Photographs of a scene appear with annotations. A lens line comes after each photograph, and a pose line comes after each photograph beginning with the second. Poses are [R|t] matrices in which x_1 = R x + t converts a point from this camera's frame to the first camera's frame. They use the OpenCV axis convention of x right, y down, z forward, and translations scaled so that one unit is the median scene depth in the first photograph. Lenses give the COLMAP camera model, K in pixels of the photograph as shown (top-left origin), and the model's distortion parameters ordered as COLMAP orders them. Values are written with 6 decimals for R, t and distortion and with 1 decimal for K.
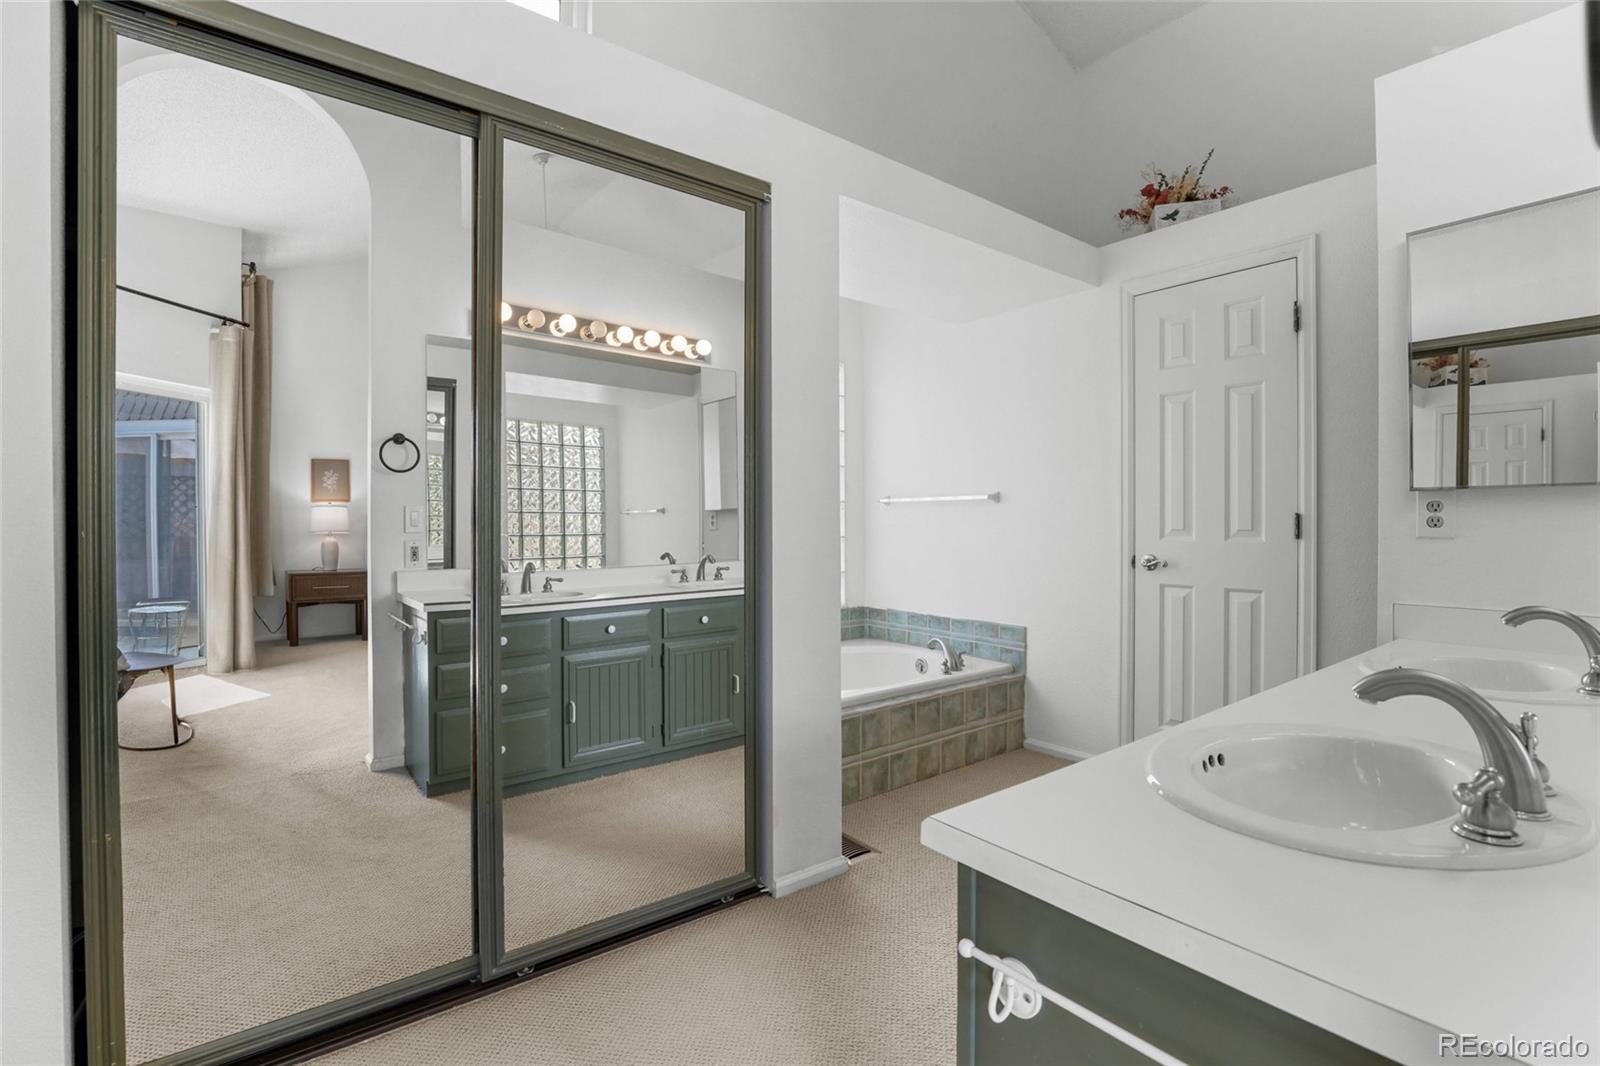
lens RADIAL K [[738.7, 0, 798.9], [0, 738.7, 521.1], [0, 0, 1]] dist [-0.041842, 0.010980]
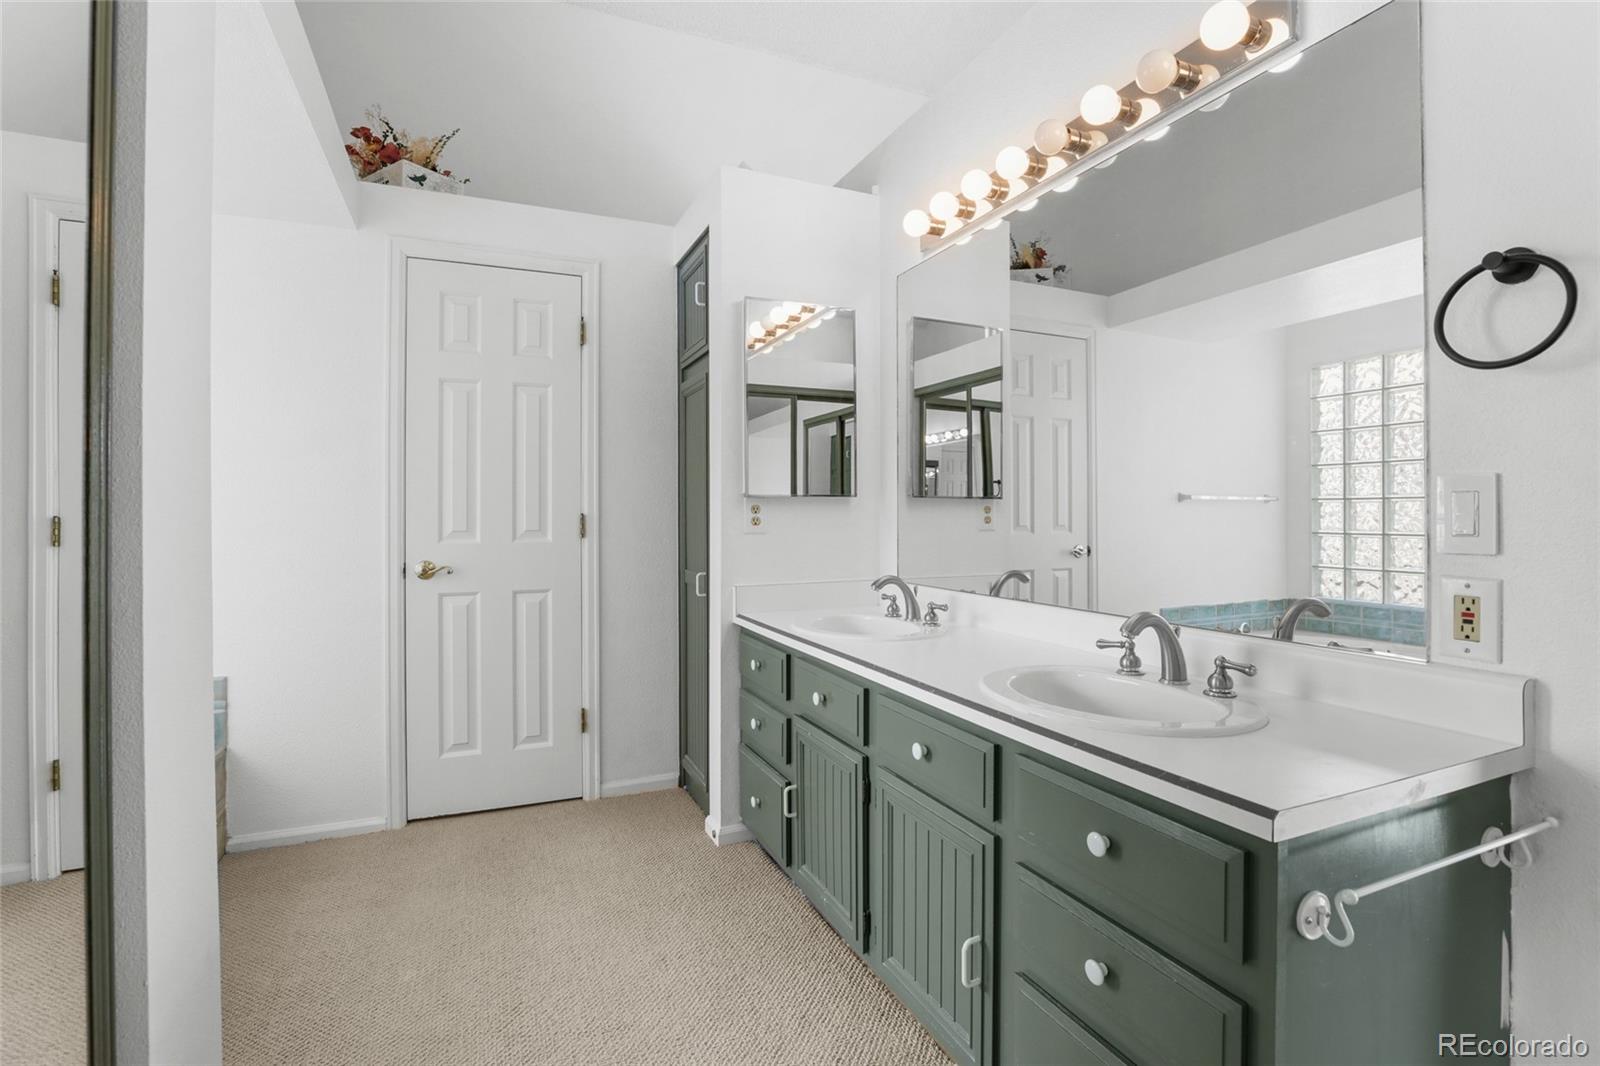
lens RADIAL K [[761.6, 0, 792.8], [0, 761.6, 500.2], [0, 0, 1]] dist [-0.043111, 0.012868]
pose [[0.247257, 0.022941, 0.968678, -0.254988], [0.004951, 0.999677, -0.024939, -0.001206], [-0.968937, 0.010963, 0.247064, 0.333299]]
